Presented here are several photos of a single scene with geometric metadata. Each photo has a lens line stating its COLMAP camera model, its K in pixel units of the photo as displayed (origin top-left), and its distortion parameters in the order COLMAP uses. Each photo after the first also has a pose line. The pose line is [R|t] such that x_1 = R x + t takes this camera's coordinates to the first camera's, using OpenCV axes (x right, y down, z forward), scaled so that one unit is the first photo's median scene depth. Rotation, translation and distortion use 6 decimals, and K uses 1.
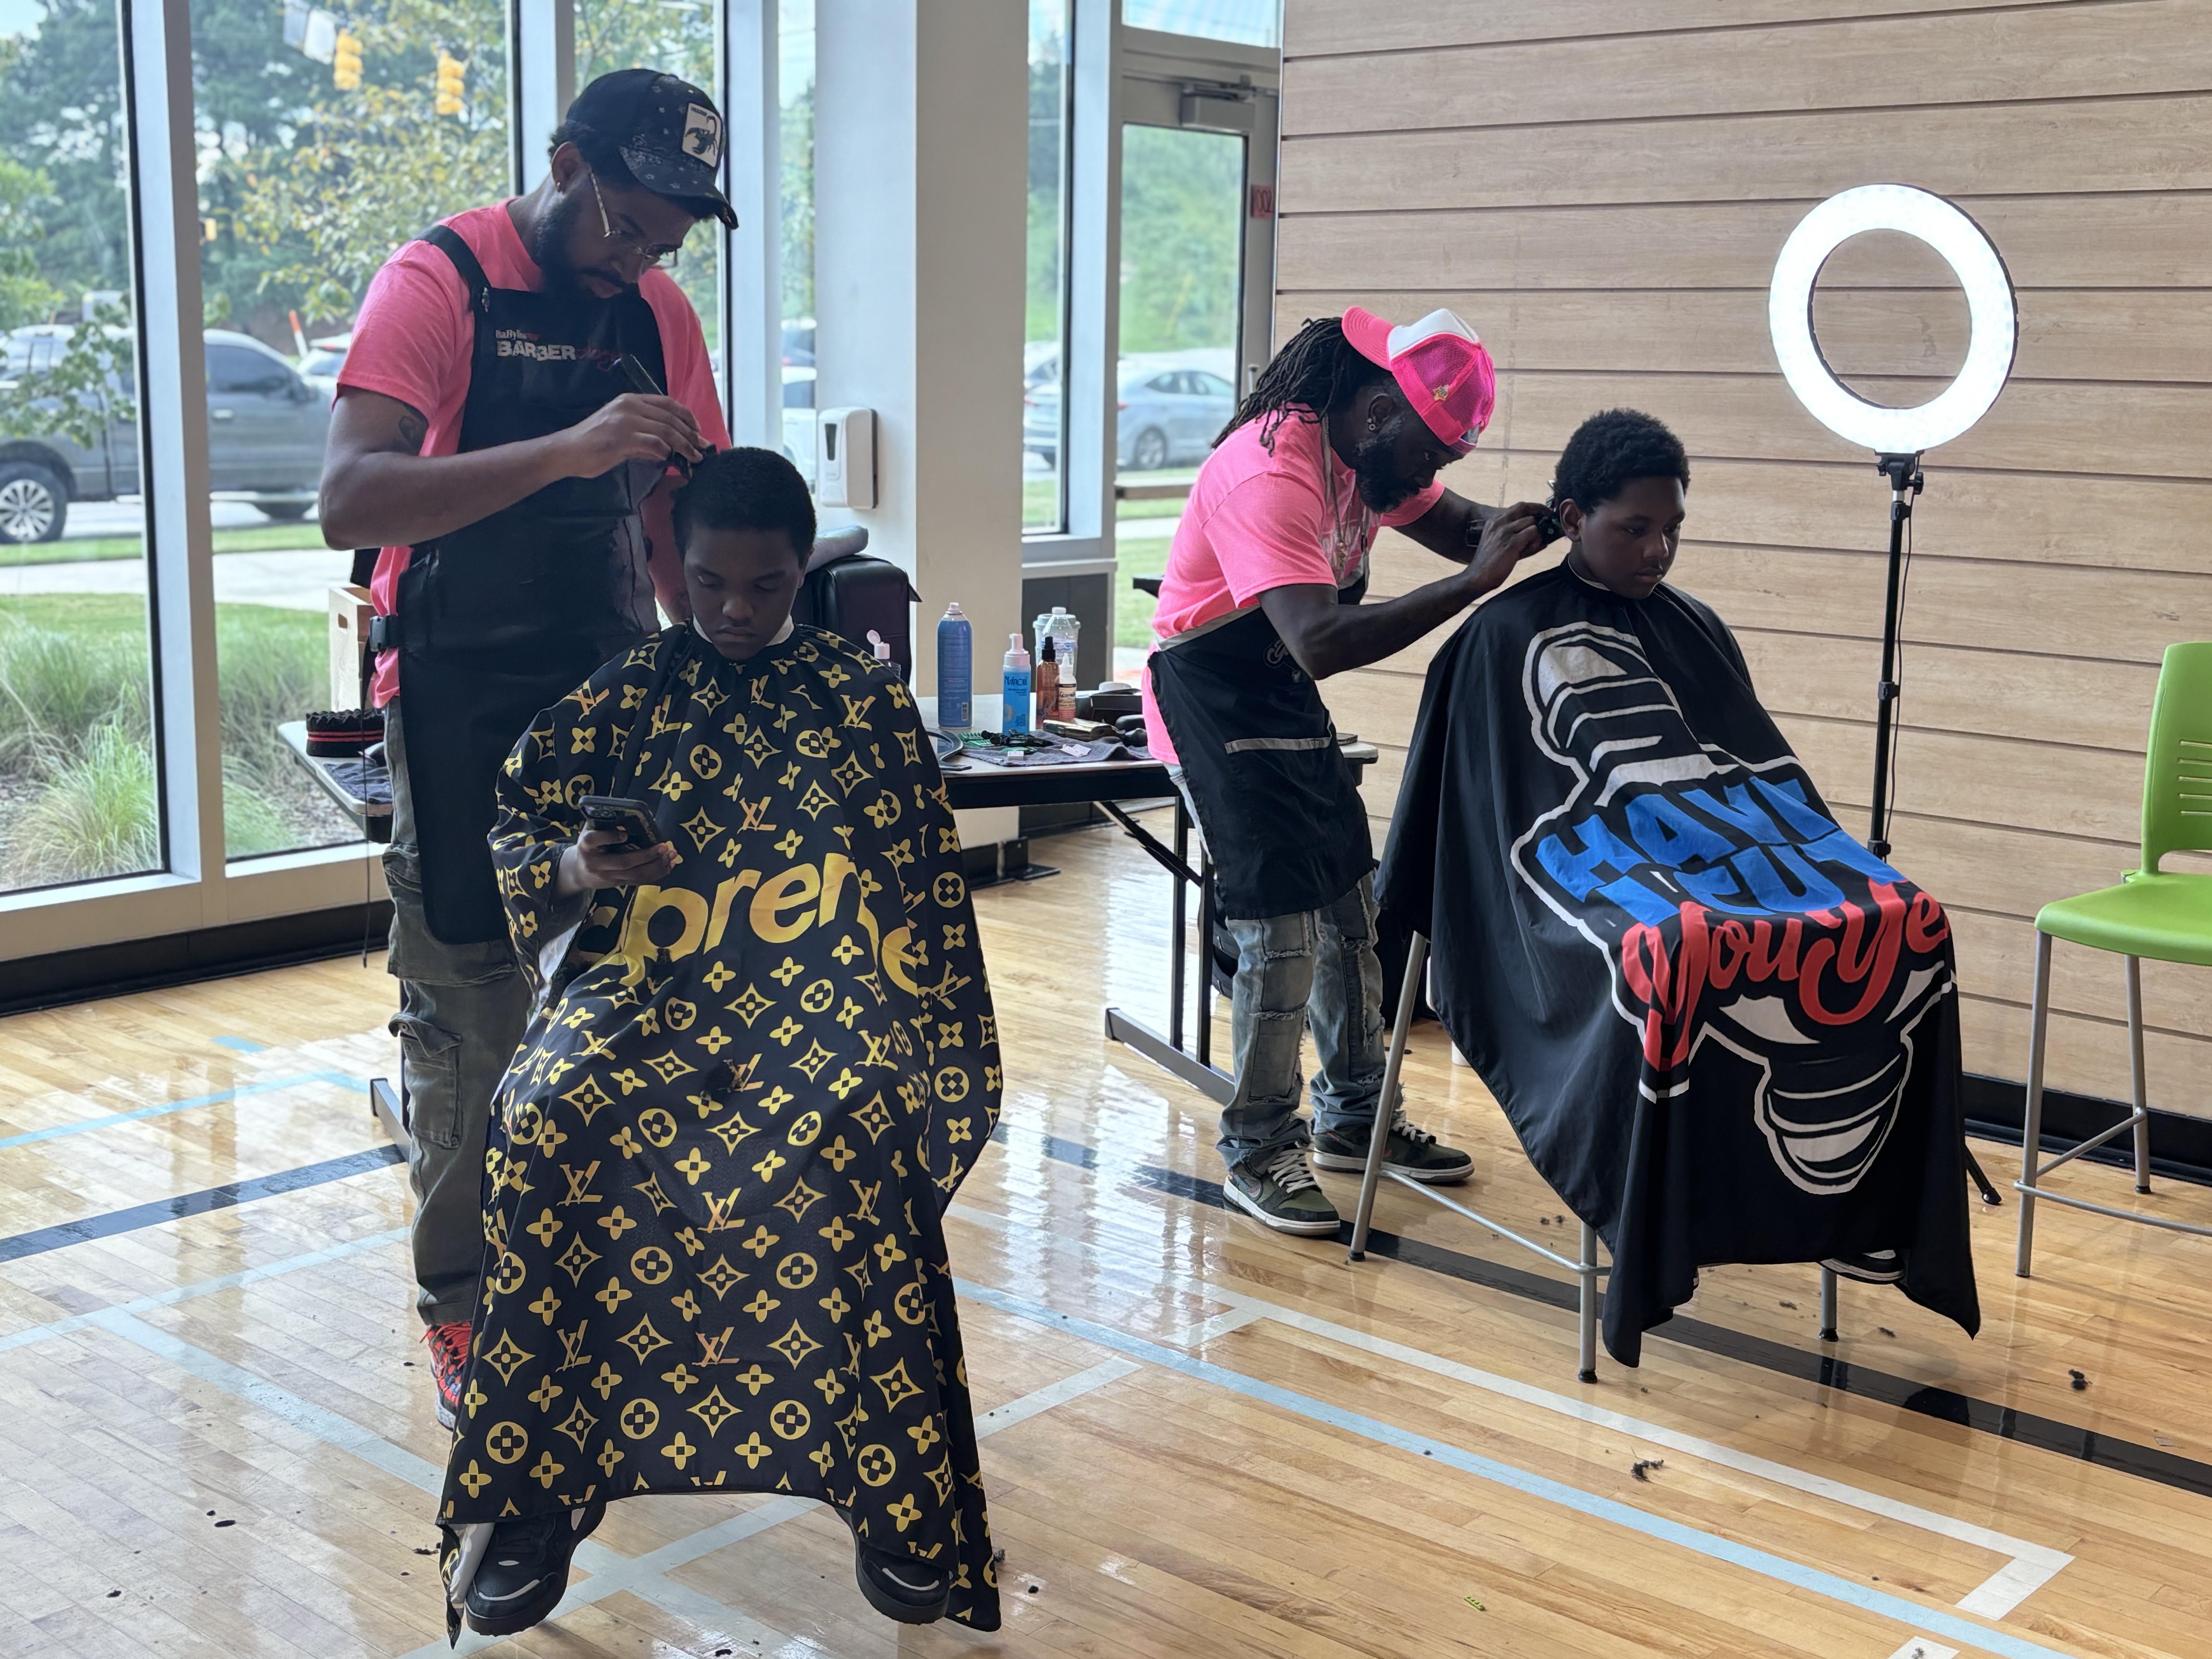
lens RADIAL K [[2607.2, 0, 1117.5], [0, 2607.2, 838.0], [0, 0, 1]] dist [0.050758, 0.000000]
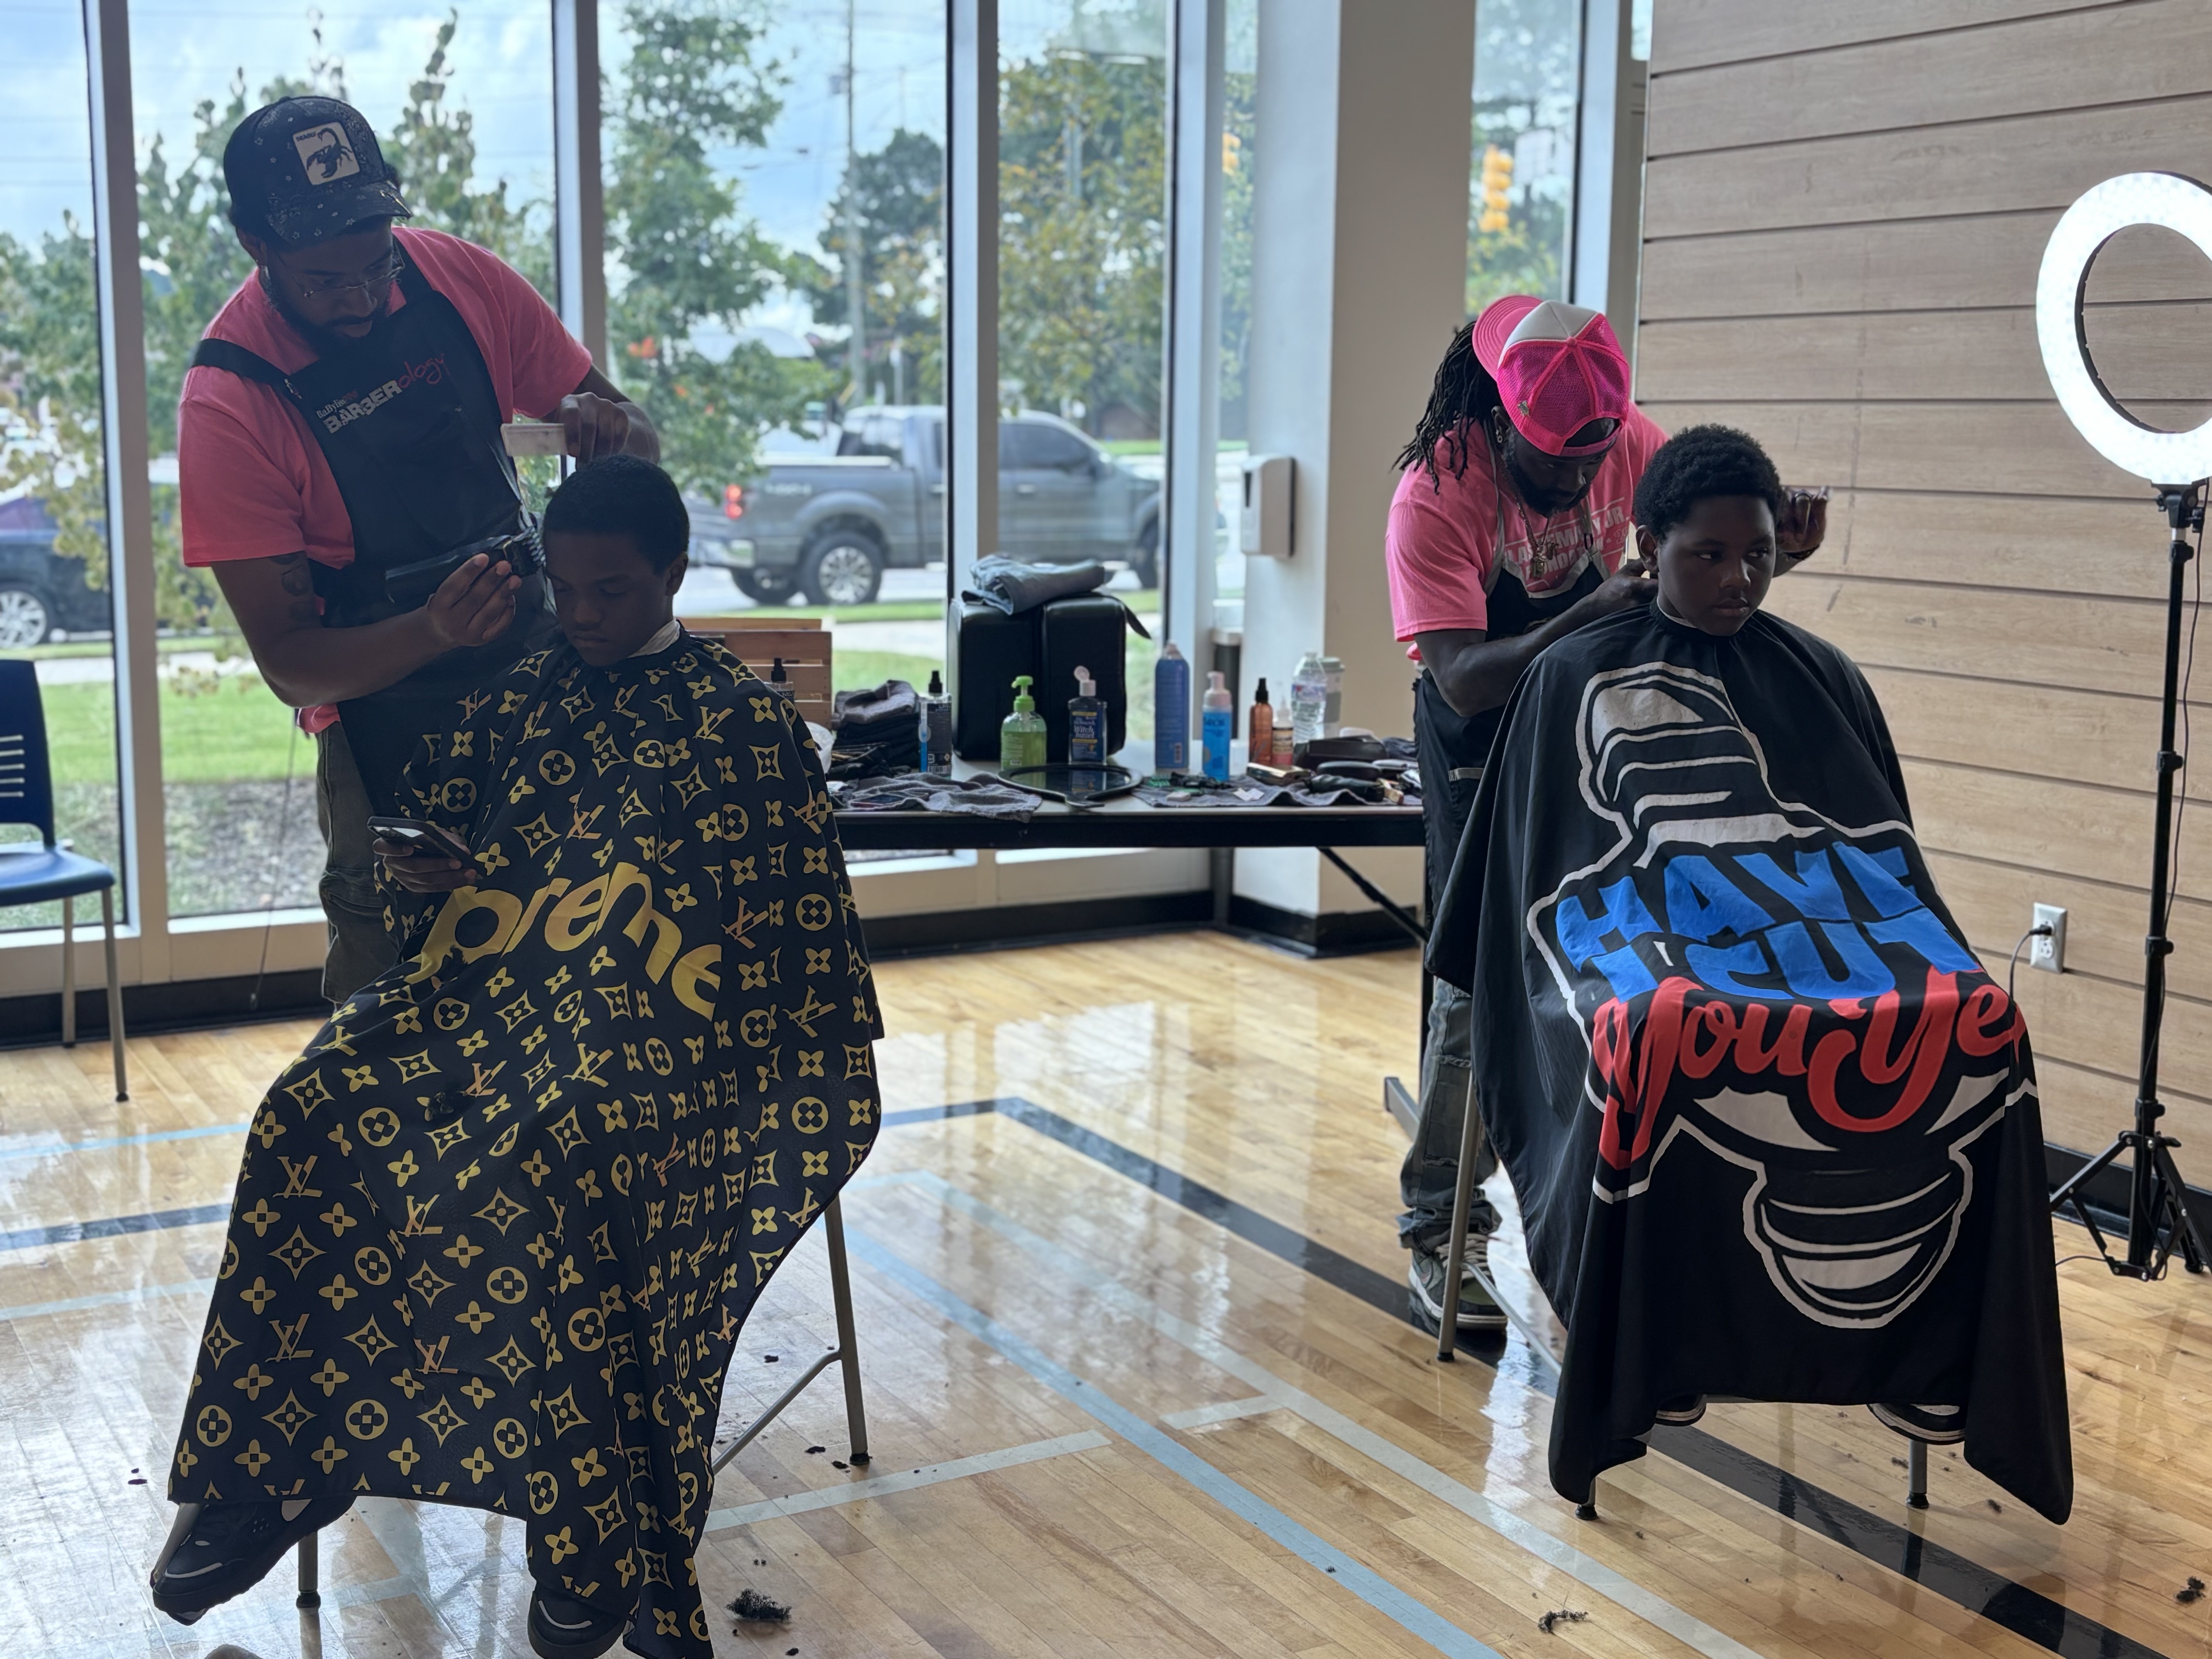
lens RADIAL K [[2607.2, 0, 1104.0], [0, 2607.2, 821.1], [0, 0, 1]] dist [0.050758, 0.000000]
pose [[0.950066, 0.041290, -0.309304, 0.285917], [-0.052111, 0.998282, -0.026802, 0.005355], [0.307666, 0.041582, 0.950585, 0.097527]]
